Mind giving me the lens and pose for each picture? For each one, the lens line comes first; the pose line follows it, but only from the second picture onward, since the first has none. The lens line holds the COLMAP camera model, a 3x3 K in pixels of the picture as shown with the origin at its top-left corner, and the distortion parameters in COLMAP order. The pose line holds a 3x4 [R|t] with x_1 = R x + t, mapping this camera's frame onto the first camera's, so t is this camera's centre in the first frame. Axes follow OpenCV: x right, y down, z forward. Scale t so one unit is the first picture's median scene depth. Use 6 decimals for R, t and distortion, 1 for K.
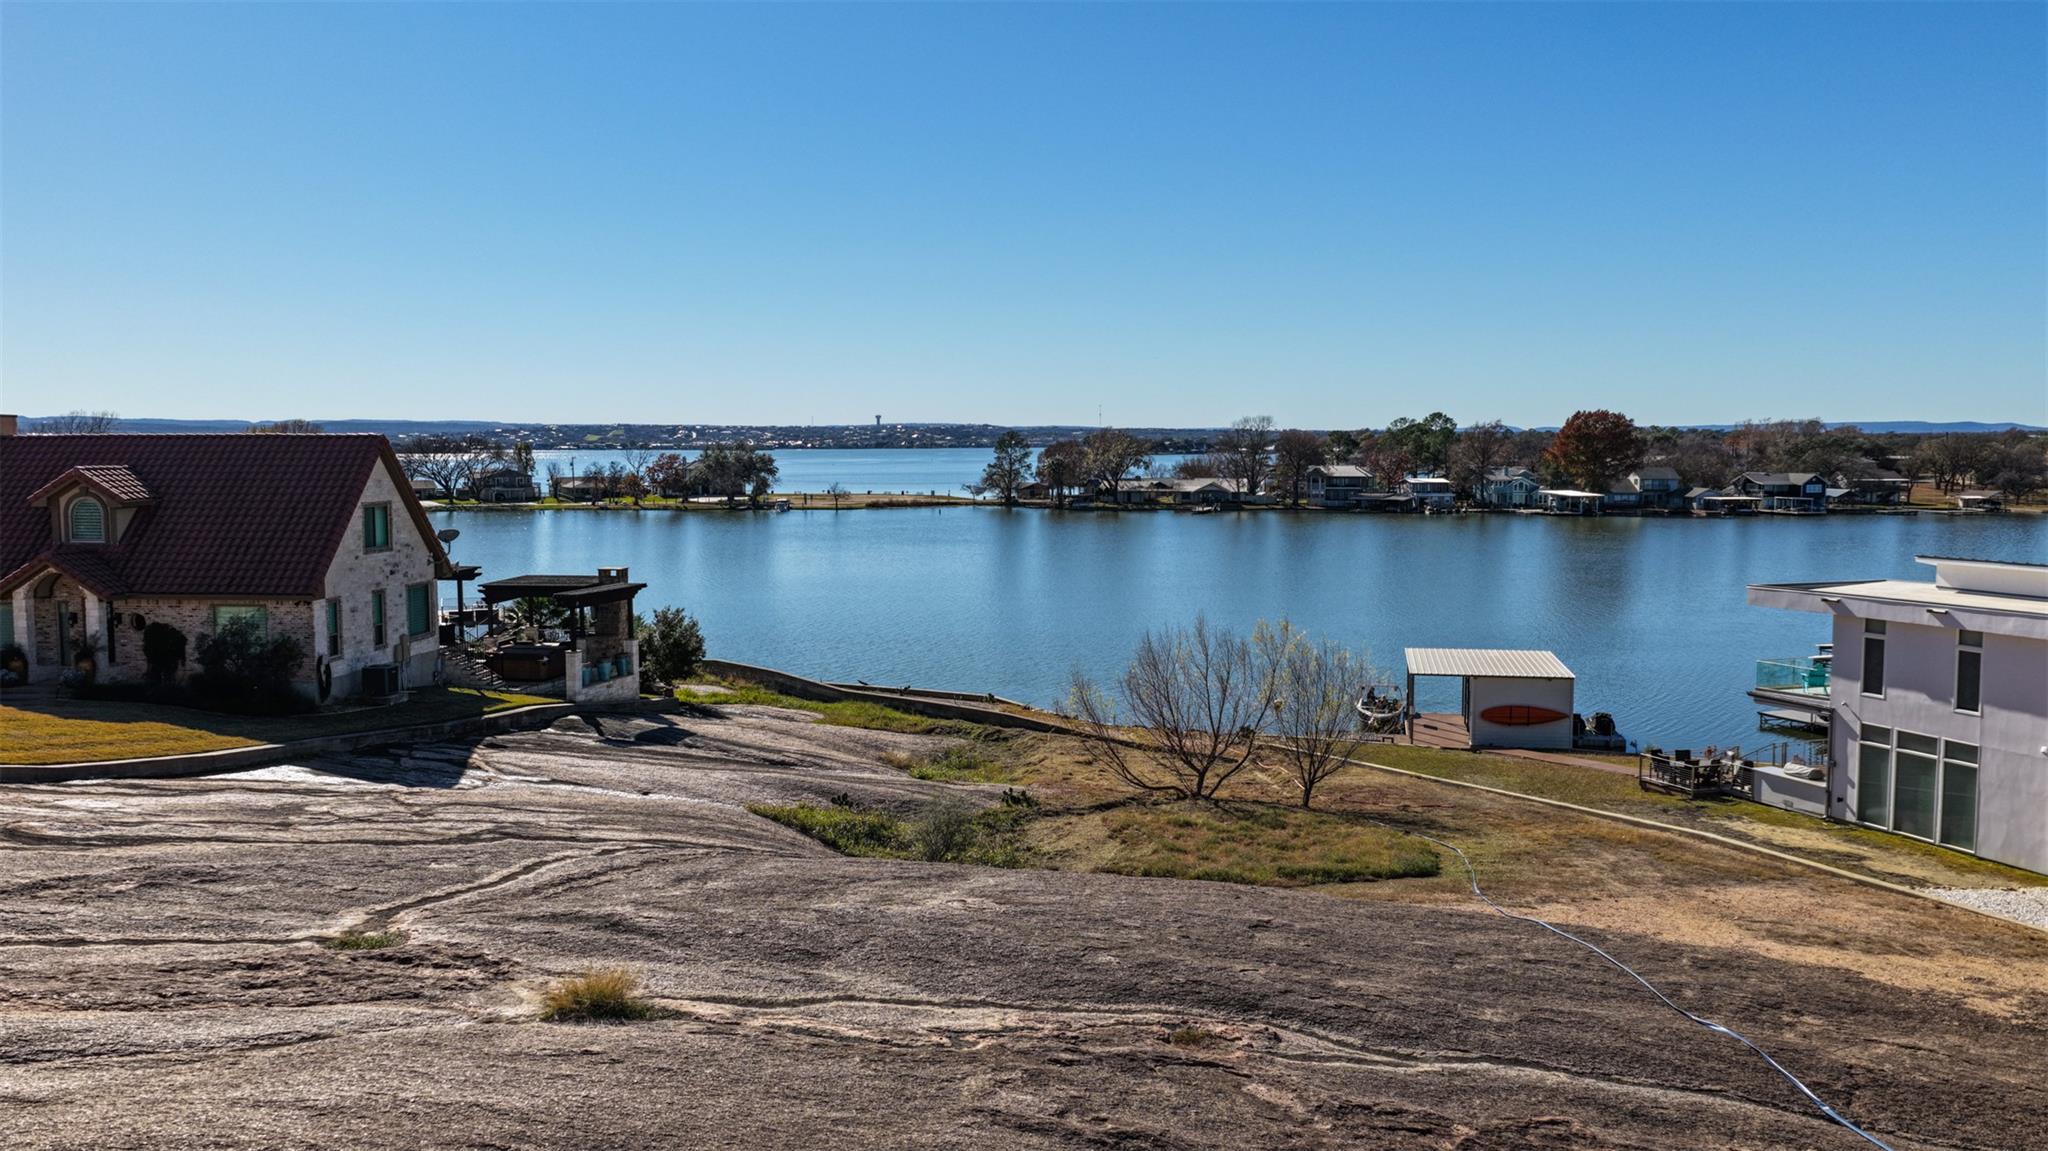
lens RADIAL K [[1690.9, 0, 1024.0], [0, 1690.9, 575.5], [0, 0, 1]] dist [-0.017524, 0.048762]
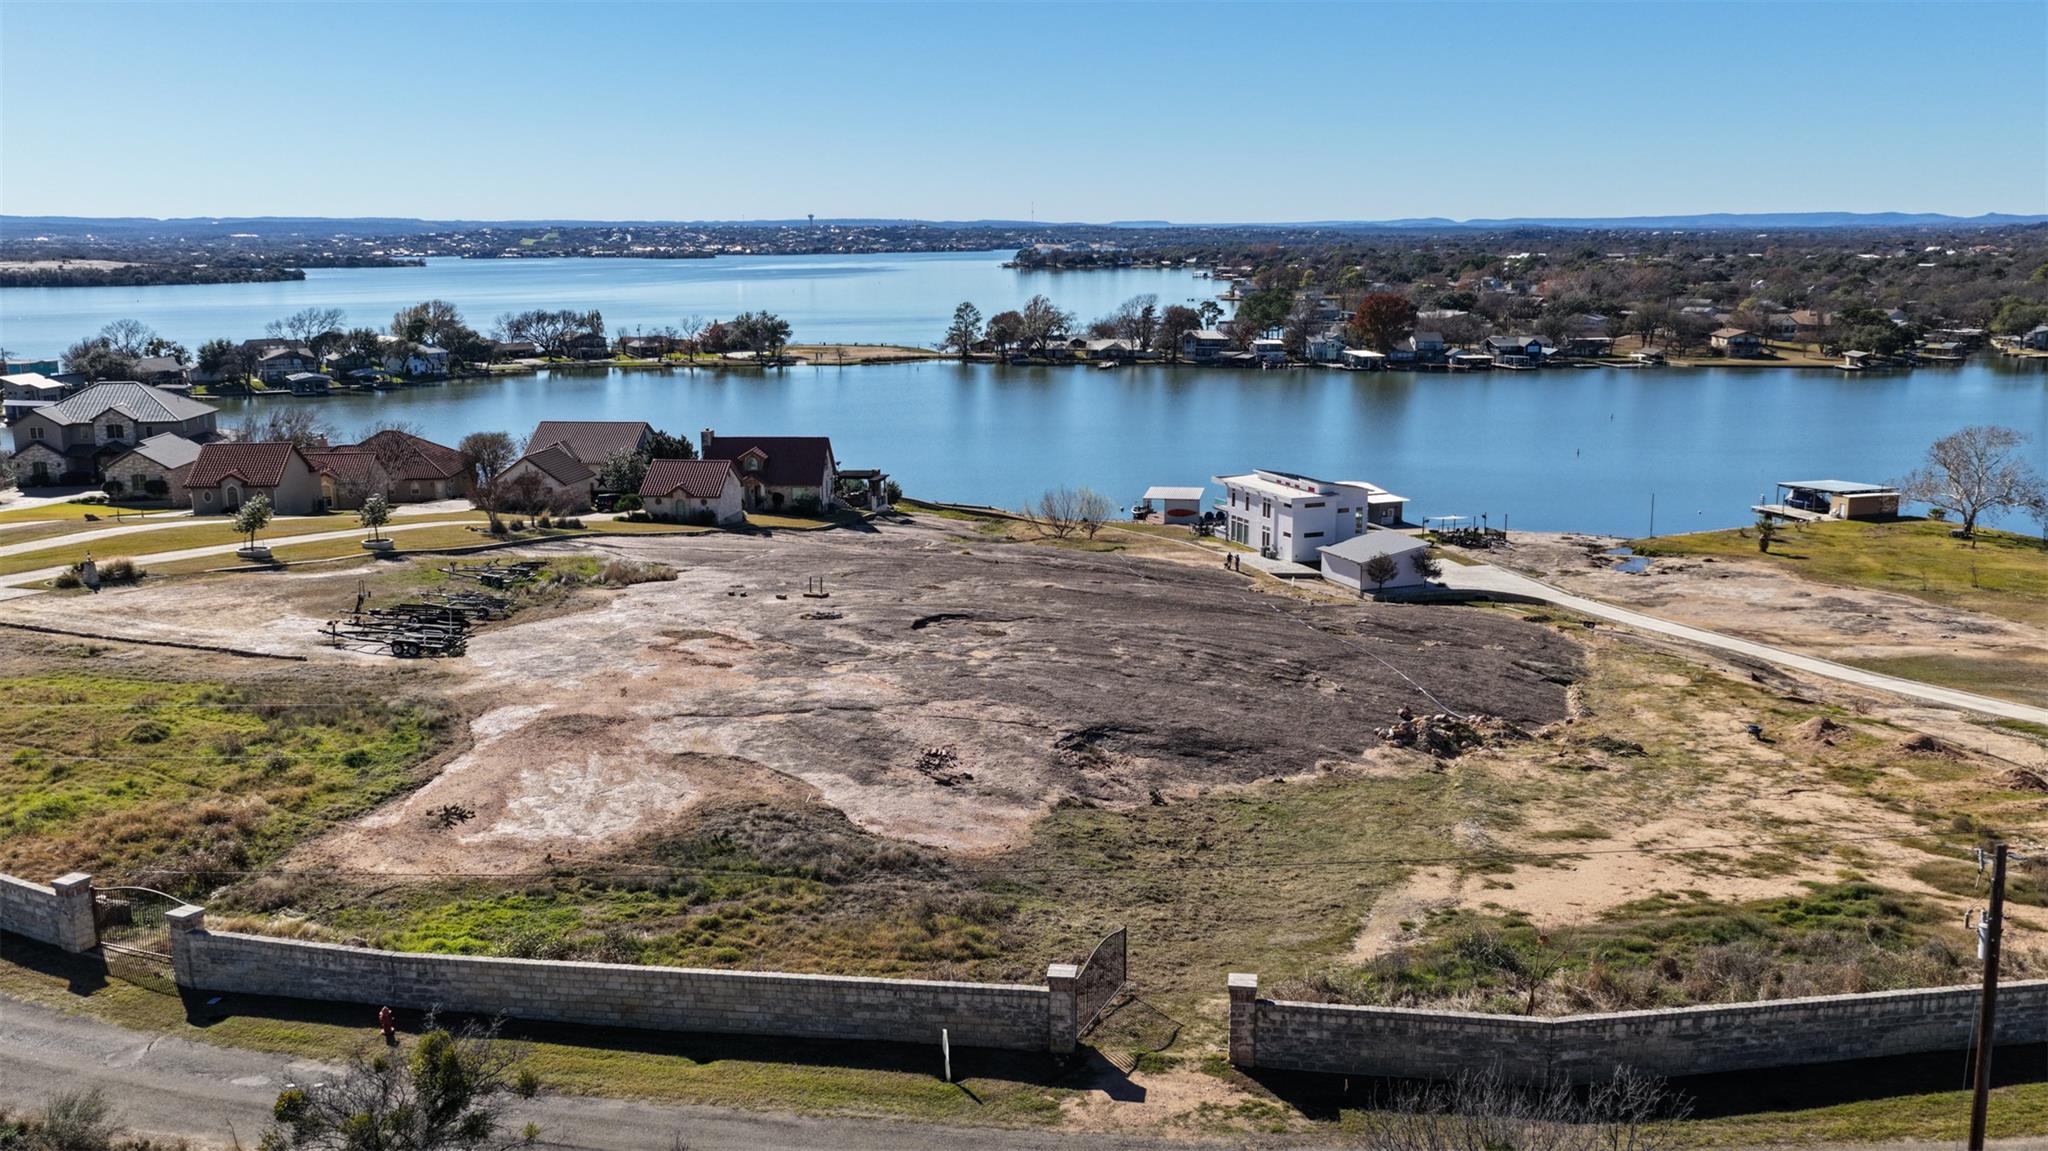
lens RADIAL K [[1690.9, 0, 1024.0], [0, 1690.9, 575.5], [0, 0, 1]] dist [-0.017524, 0.048762]
pose [[0.999202, -0.012252, 0.038015, -0.017921], [0.007616, 0.992771, 0.119783, -0.035265], [-0.039207, -0.119398, 0.992072, -0.415184]]
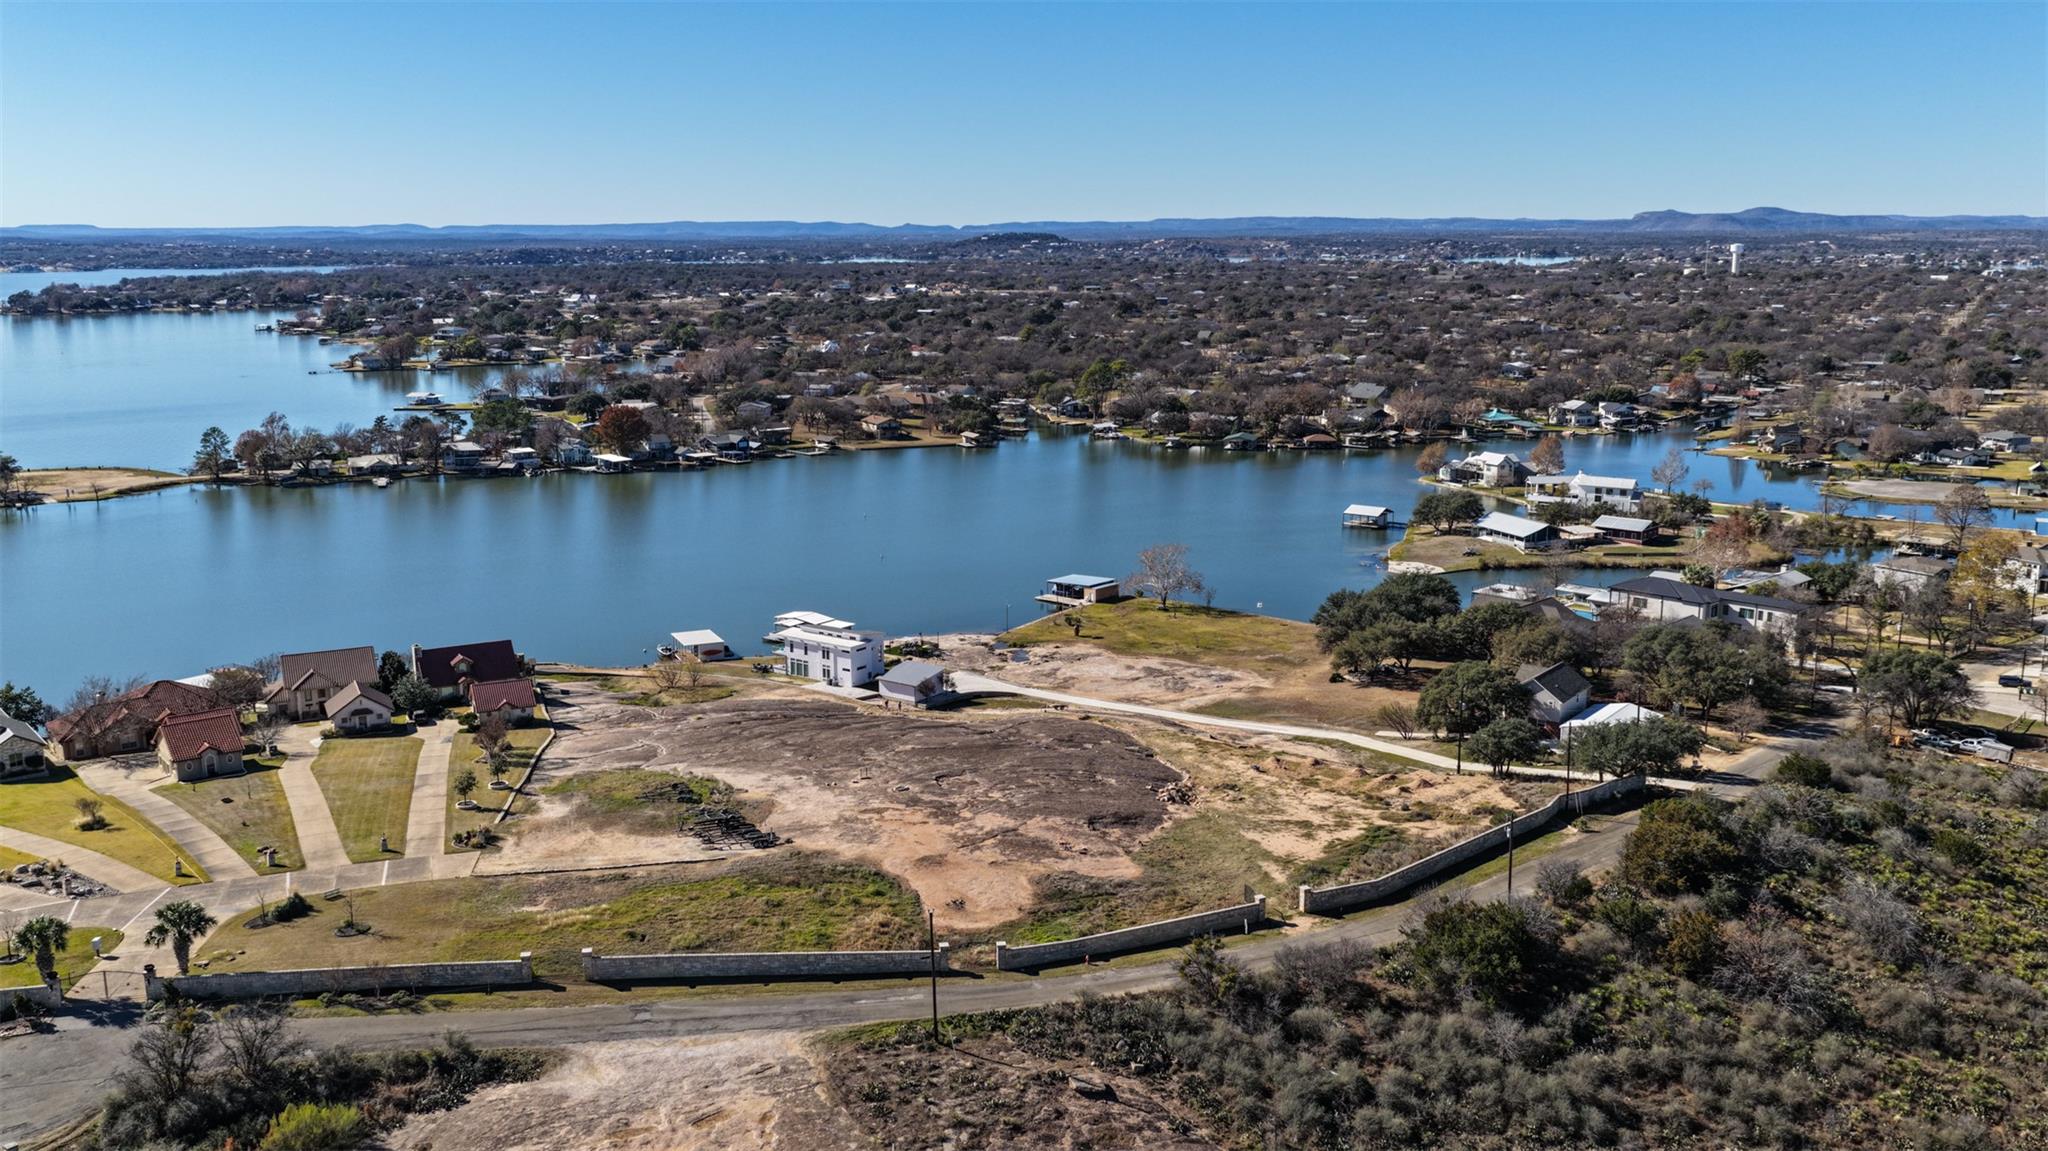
lens RADIAL K [[1690.9, 0, 1024.0], [0, 1690.9, 575.5], [0, 0, 1]] dist [-0.017524, 0.048762]
pose [[0.814133, -0.117078, 0.568754, -0.310471], [0.048852, 0.989801, 0.133822, -0.136395], [-0.578620, -0.081164, 0.811548, -0.608159]]
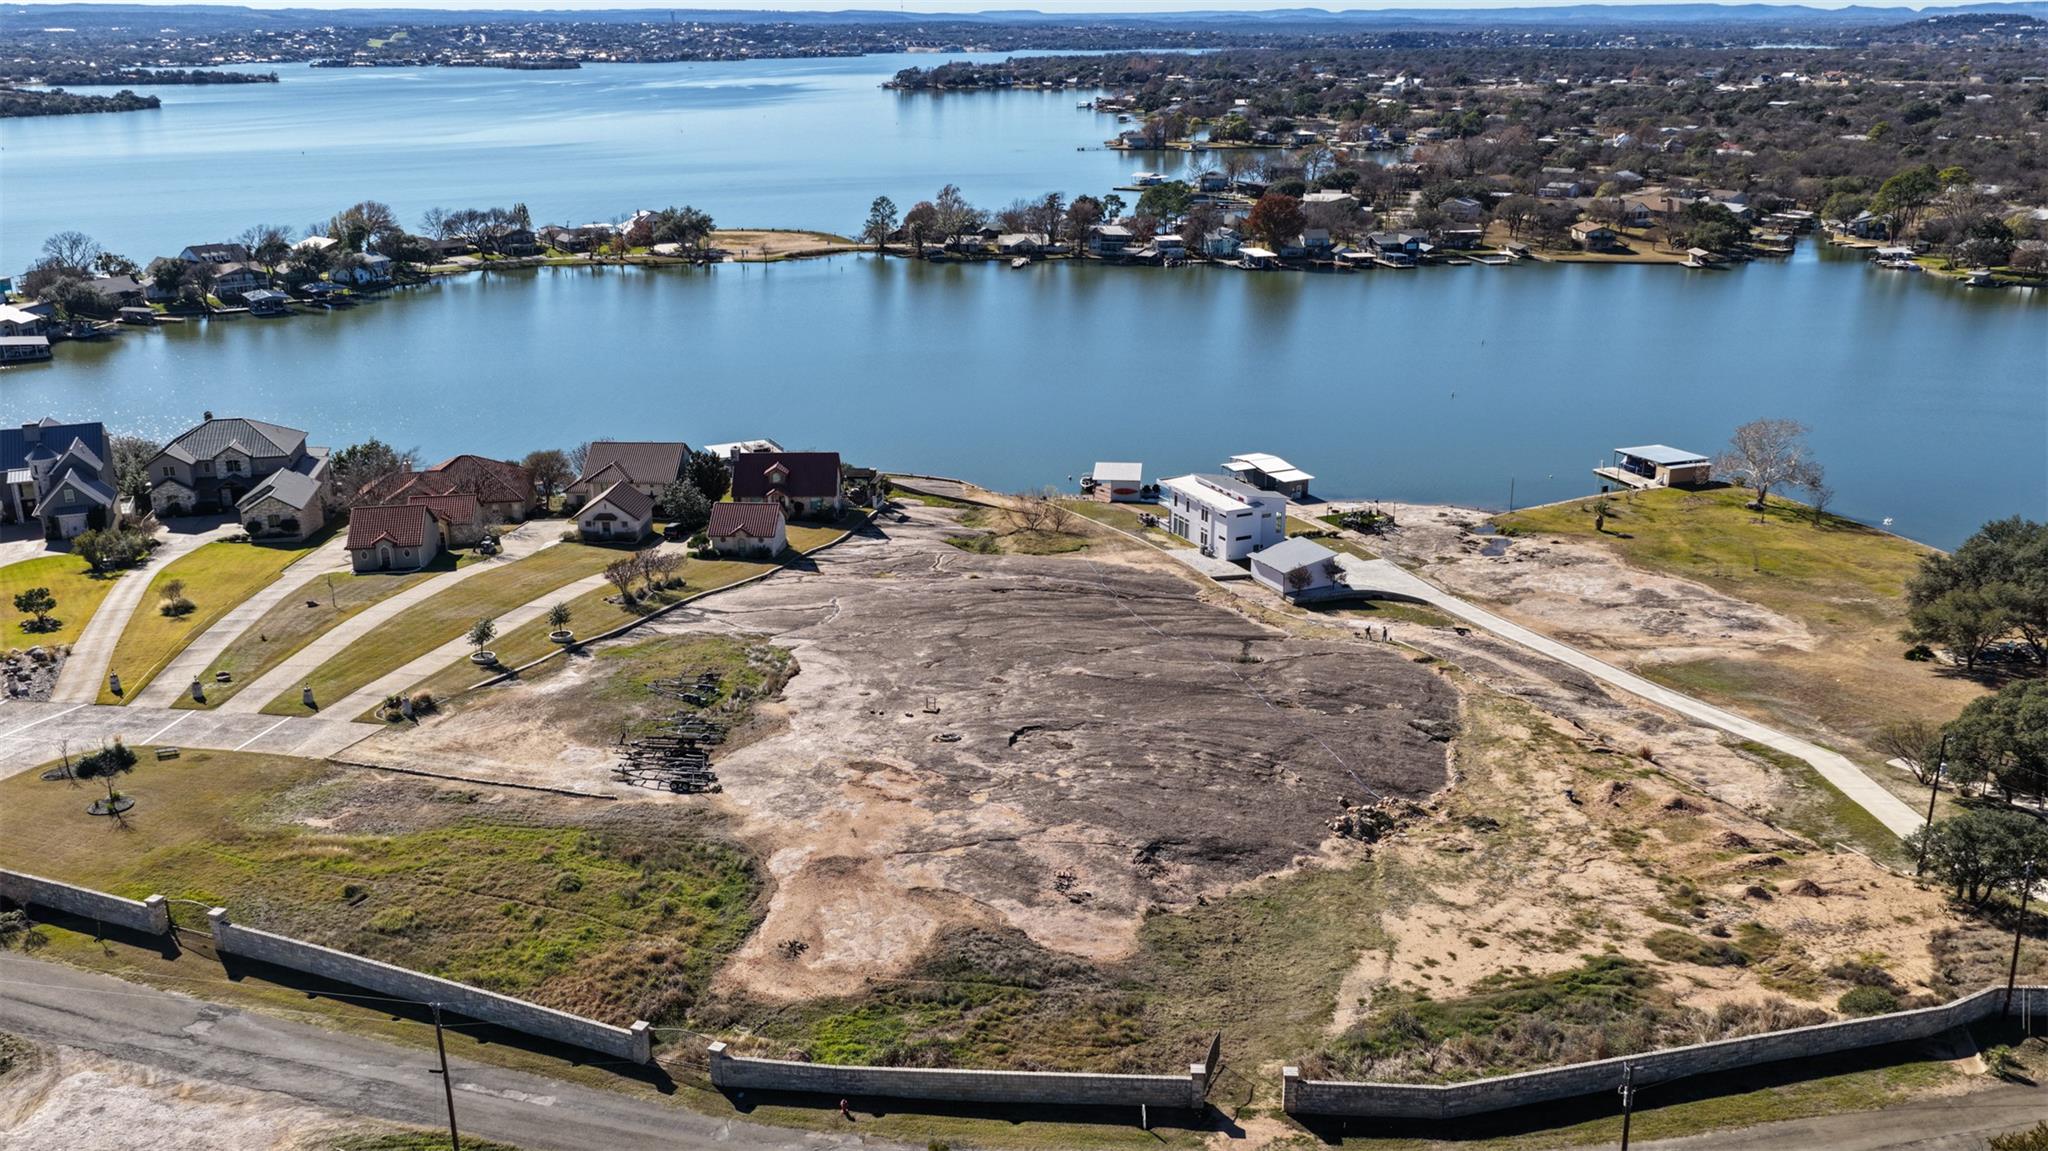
lens RADIAL K [[1690.9, 0, 1024.0], [0, 1690.9, 575.5], [0, 0, 1]] dist [-0.017524, 0.048762]
pose [[0.993419, -0.038060, 0.108033, -0.063156], [0.011618, 0.971798, 0.235529, -0.125768], [-0.113950, -0.232724, 0.965844, -0.519359]]
